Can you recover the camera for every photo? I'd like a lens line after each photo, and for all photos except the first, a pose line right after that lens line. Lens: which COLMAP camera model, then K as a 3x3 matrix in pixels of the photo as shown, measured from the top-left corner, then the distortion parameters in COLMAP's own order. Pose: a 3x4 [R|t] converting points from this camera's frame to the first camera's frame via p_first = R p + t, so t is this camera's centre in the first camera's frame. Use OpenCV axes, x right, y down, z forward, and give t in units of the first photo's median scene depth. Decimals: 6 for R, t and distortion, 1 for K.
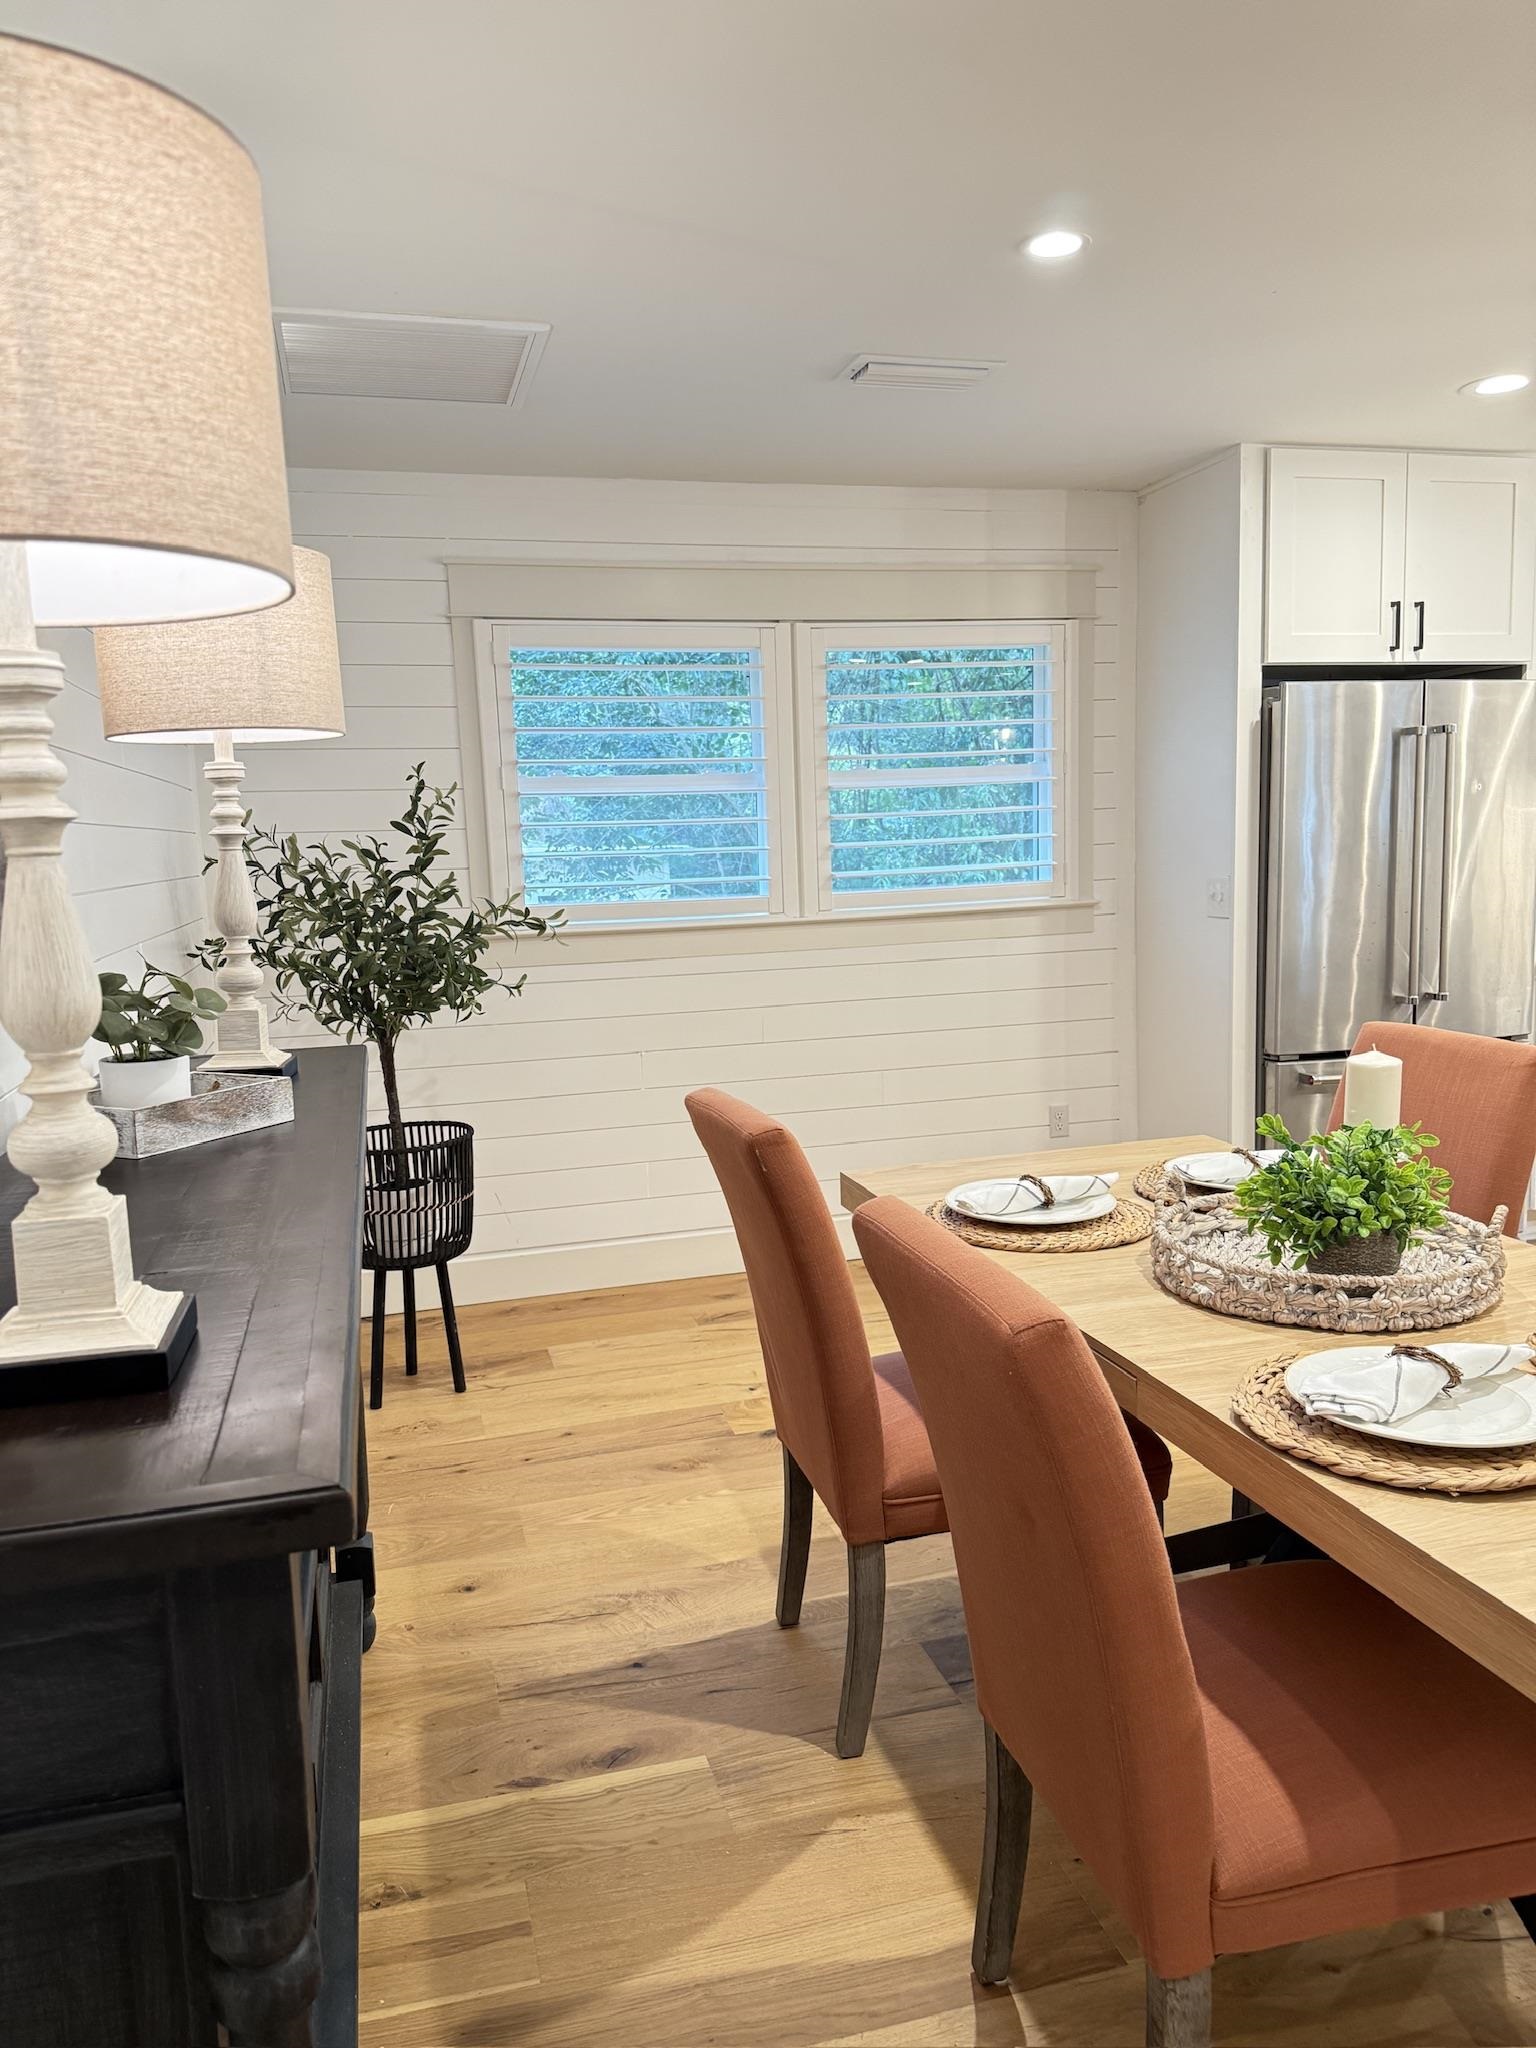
lens RADIAL K [[1448.4, 0, 768.3], [0, 1448.4, 1026.6], [0, 0, 1]] dist [0.038434, -0.060943]
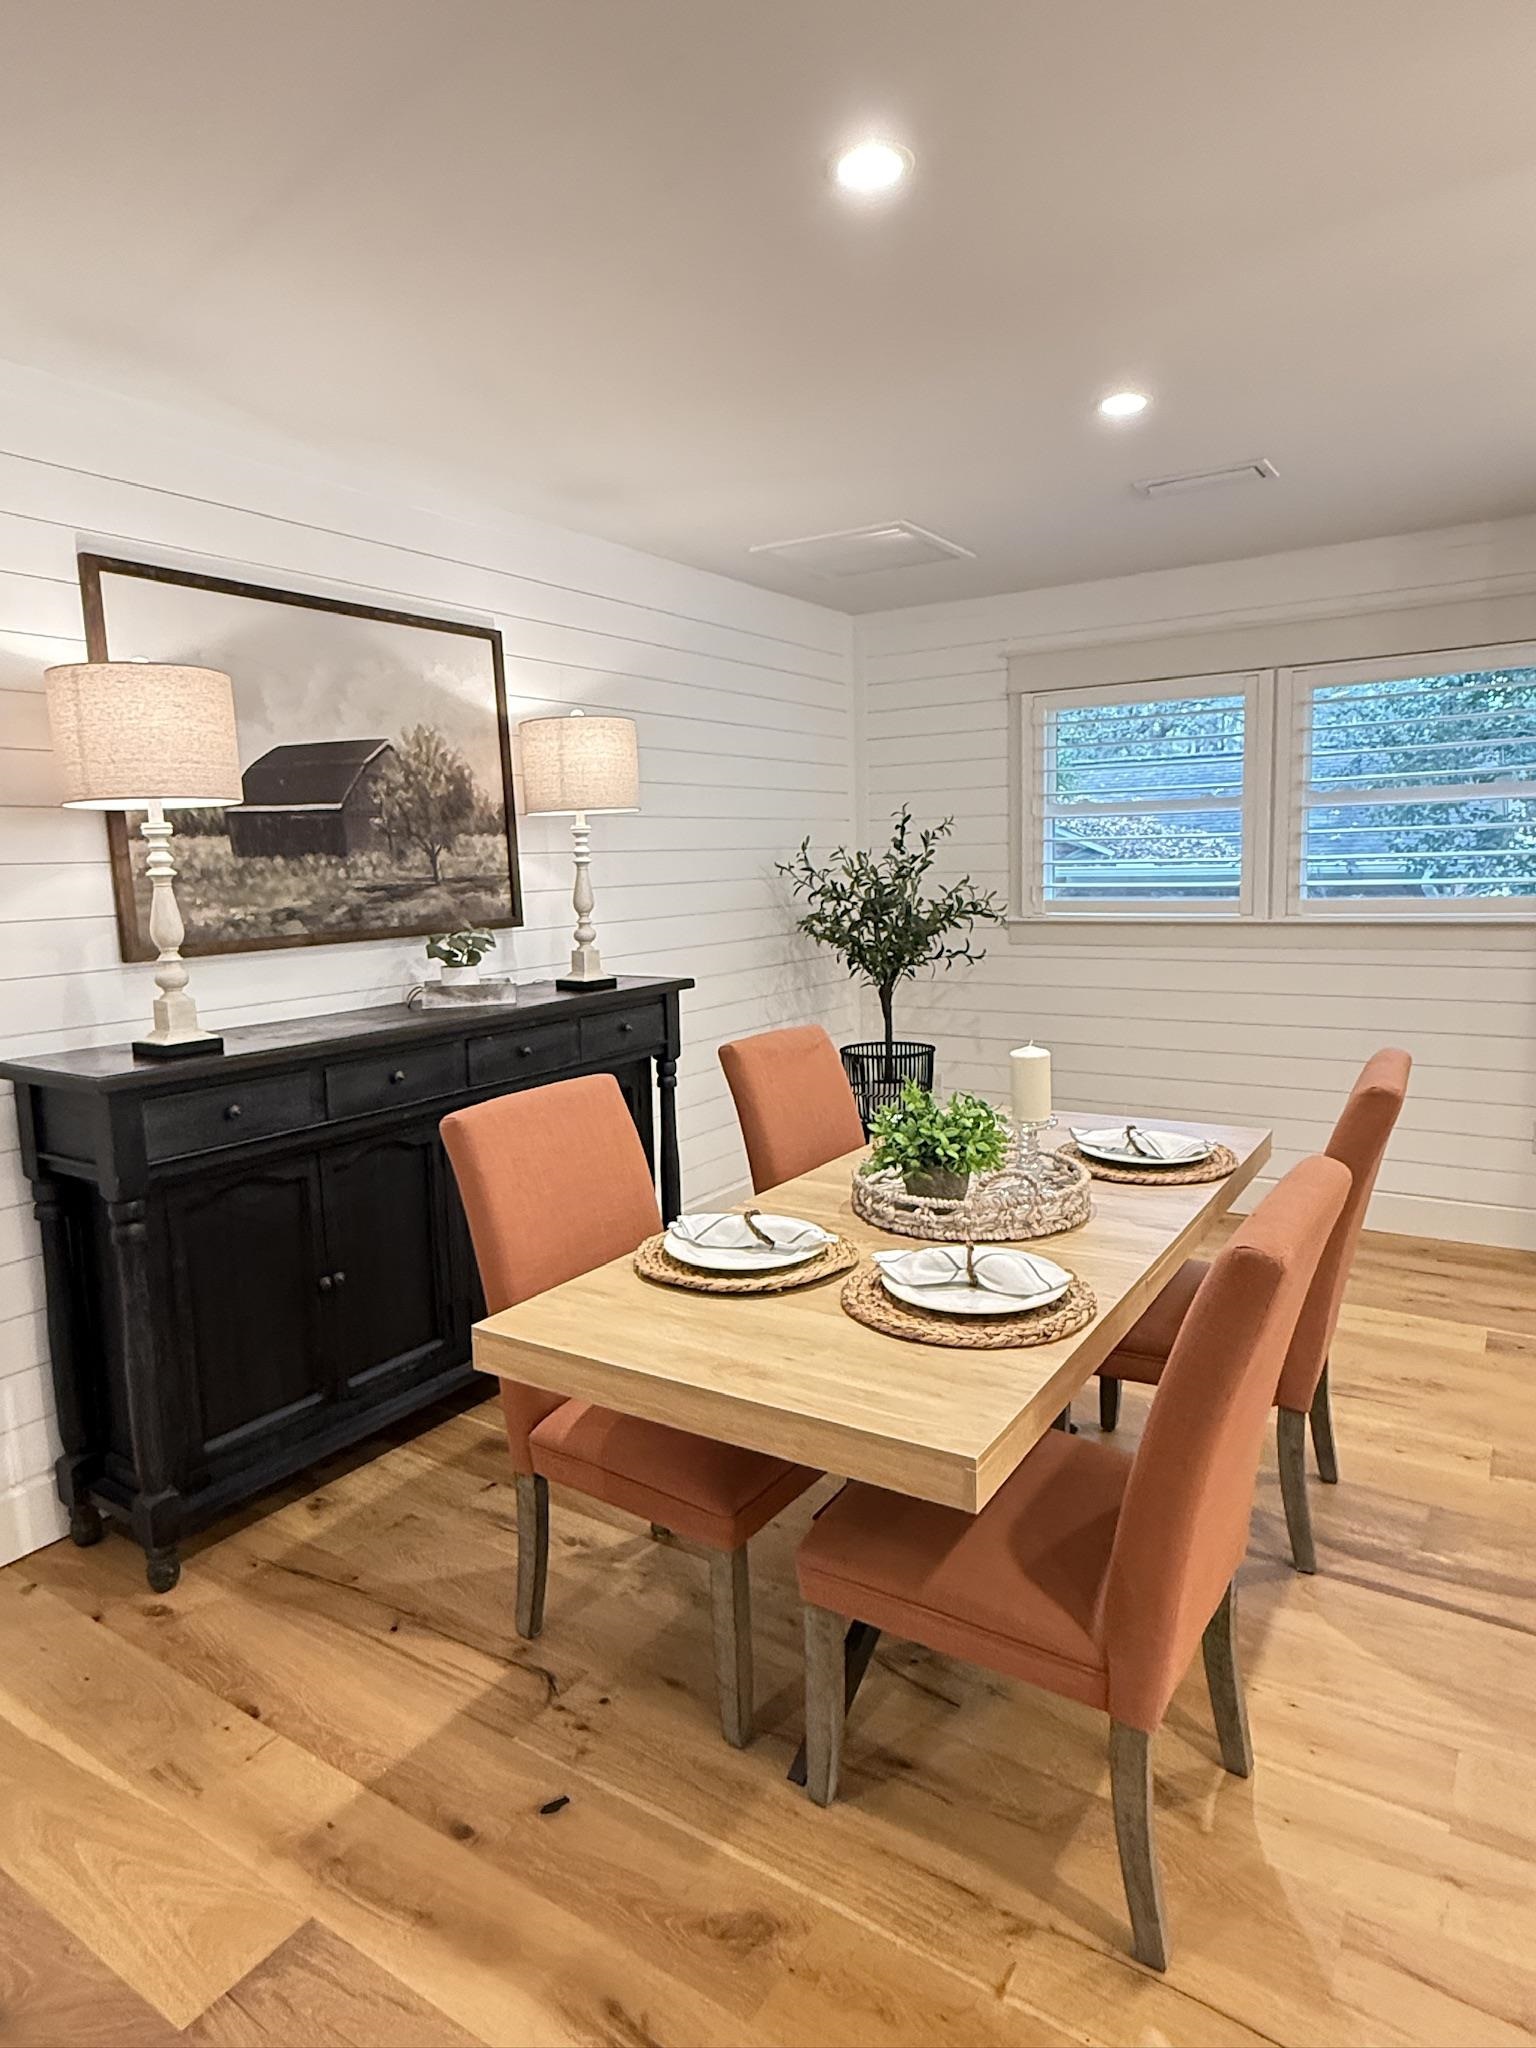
lens RADIAL K [[1204.5, 0, 776.5], [0, 1204.5, 1021.6], [0, 0, 1]] dist [-0.013520, 0.000033]
pose [[0.669352, 0.113823, -0.734174, 0.589167], [-0.089717, 0.993346, 0.072208, -0.034092], [0.737508, 0.017535, 0.675111, 0.059503]]
